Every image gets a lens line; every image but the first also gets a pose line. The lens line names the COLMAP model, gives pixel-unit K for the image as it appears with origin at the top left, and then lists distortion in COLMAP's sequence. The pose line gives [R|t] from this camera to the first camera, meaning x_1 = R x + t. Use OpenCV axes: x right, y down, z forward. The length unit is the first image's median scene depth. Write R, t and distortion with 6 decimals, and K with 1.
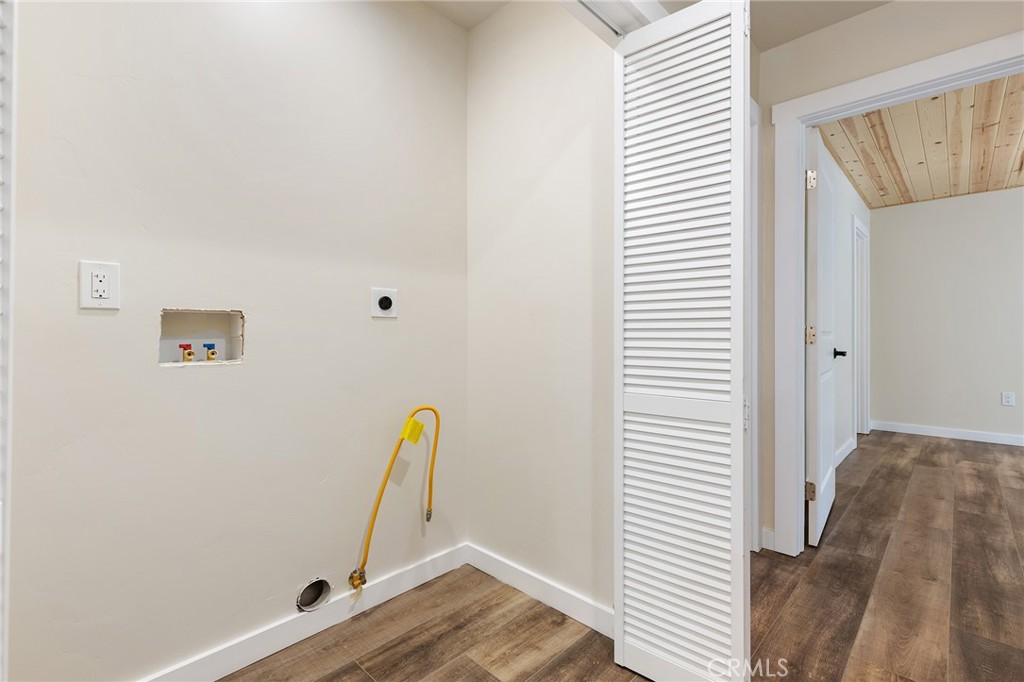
lens RADIAL K [[463.9, 0, 510.2], [0, 463.9, 329.1], [0, 0, 1]] dist [-0.001174, 0.000216]
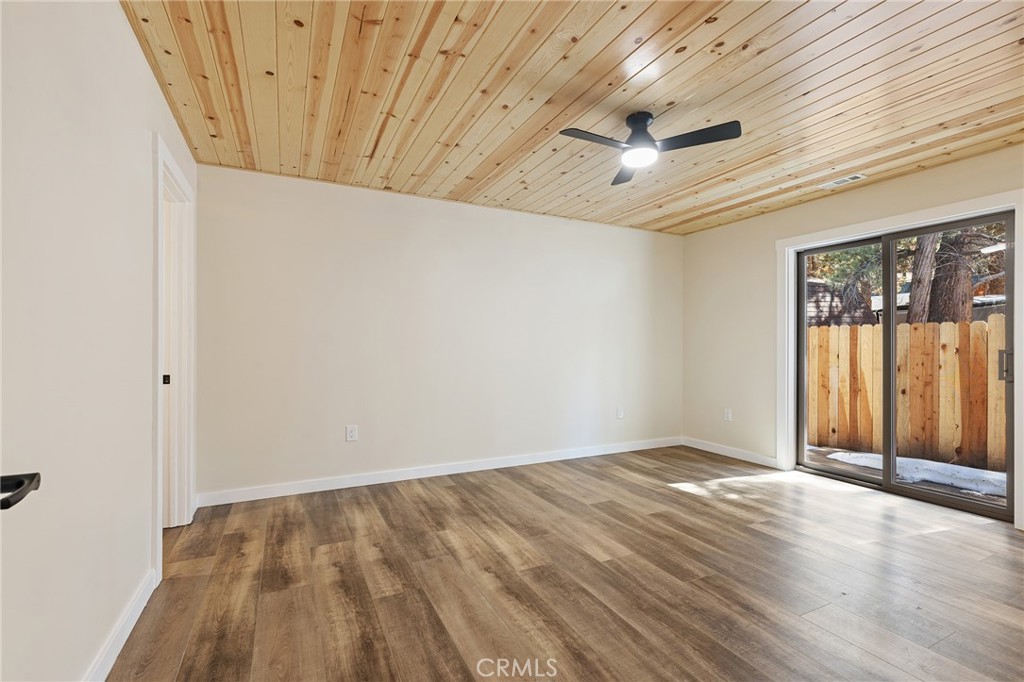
lens RADIAL K [[469.7, 0, 526.7], [0, 469.7, 354.8], [0, 0, 1]] dist [-0.002009, -0.000256]
pose [[0.319771, -0.013695, 0.947396, 0.379565], [-0.016634, 0.999660, 0.020065, -0.016839], [-0.947349, -0.022175, 0.319435, 0.443553]]
